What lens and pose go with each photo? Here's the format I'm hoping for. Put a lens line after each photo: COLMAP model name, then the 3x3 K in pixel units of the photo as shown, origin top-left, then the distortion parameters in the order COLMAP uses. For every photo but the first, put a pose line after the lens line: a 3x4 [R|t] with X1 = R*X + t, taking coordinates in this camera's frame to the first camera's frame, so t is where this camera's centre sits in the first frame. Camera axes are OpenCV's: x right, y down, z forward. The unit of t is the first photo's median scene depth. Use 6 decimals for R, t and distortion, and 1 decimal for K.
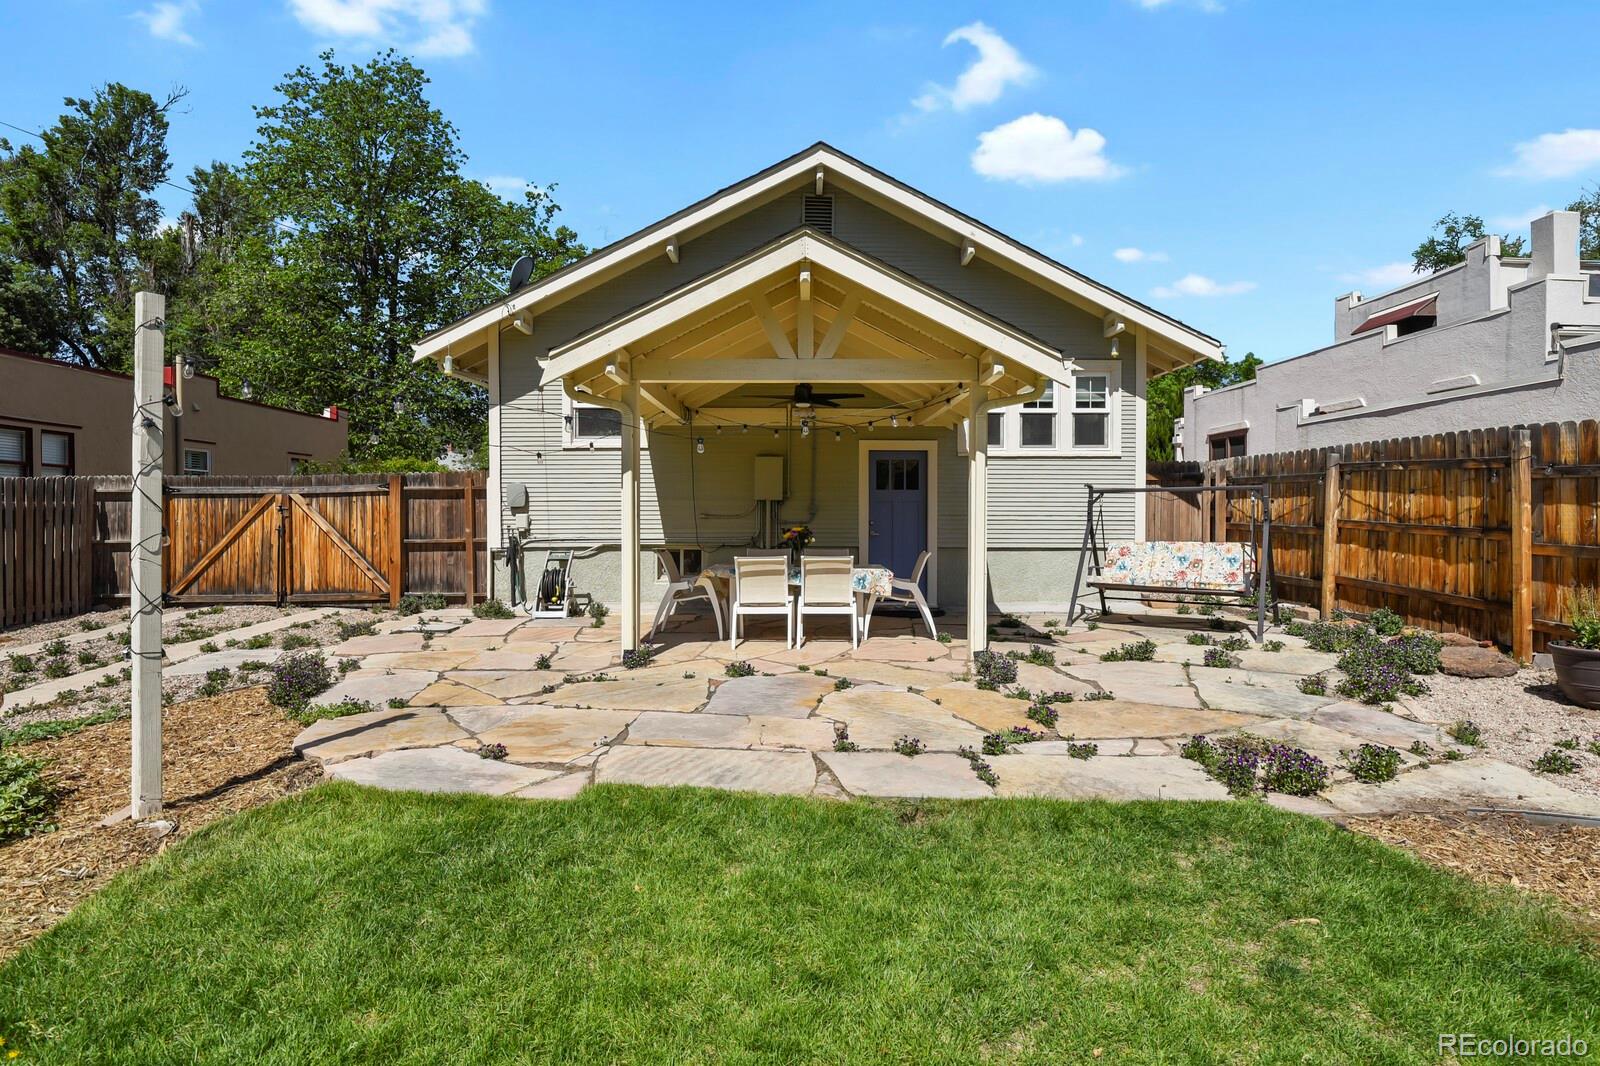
lens RADIAL K [[786.7, 0, 803.0], [0, 786.7, 530.2], [0, 0, 1]] dist [-0.009819, -0.004251]
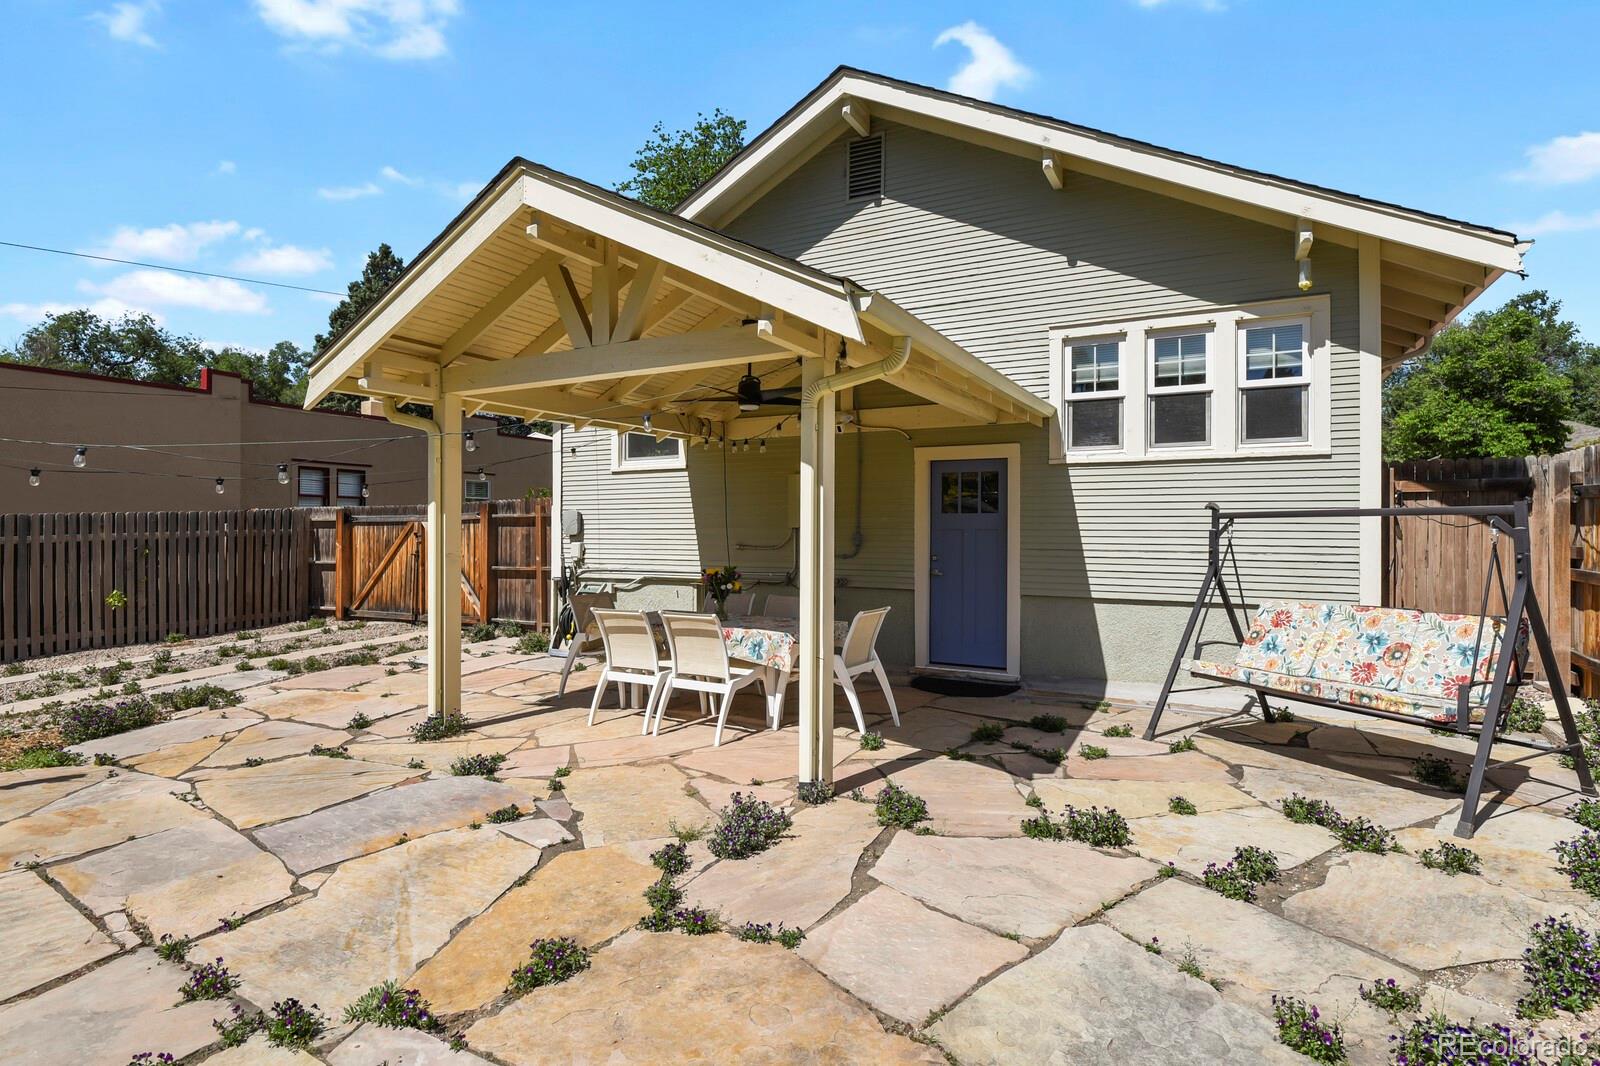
lens RADIAL K [[786.7, 0, 820.0], [0, 786.7, 529.8], [0, 0, 1]] dist [-0.009819, -0.004251]
pose [[0.882863, 0.001620, -0.469628, 0.344200], [-0.009363, 0.999856, -0.014152, -0.024824], [0.469537, 0.016891, 0.882751, 0.295390]]
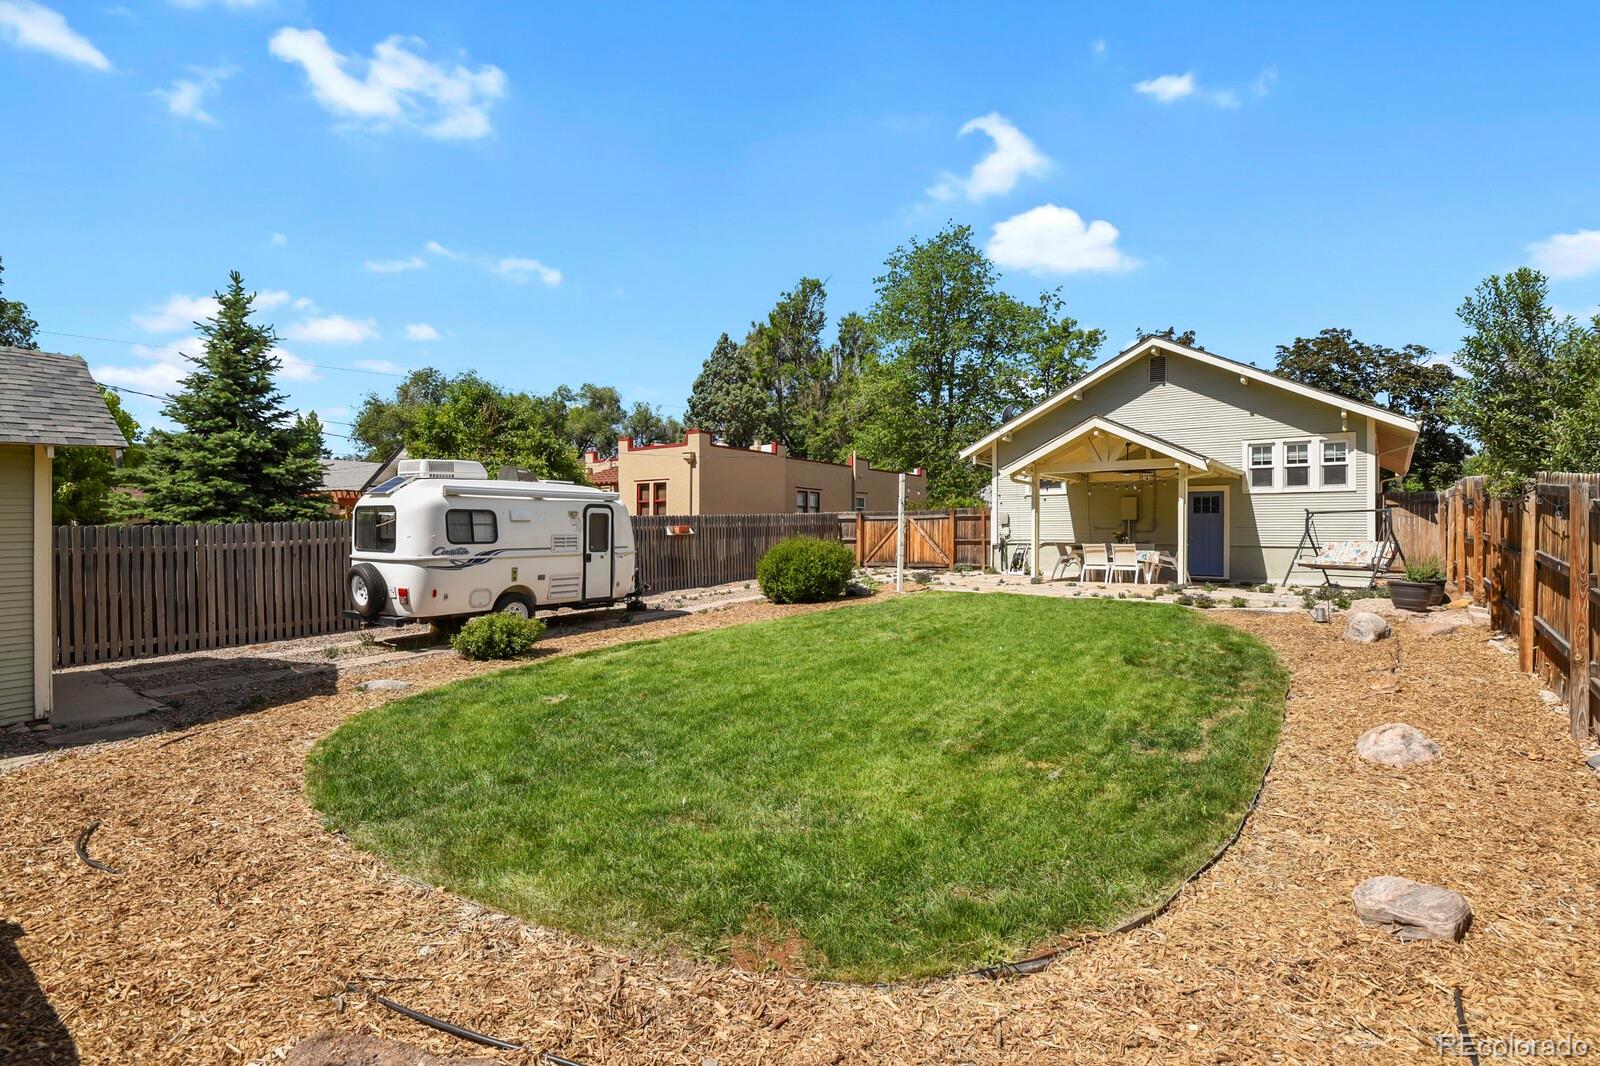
lens RADIAL K [[786.7, 0, 809.1], [0, 786.7, 537.3], [0, 0, 1]] dist [-0.009819, -0.004251]
pose [[0.792260, 0.004191, -0.610170, 0.499193], [-0.016333, 0.999764, -0.014340, 0.043794], [0.609965, 0.021327, 0.792141, -0.971165]]
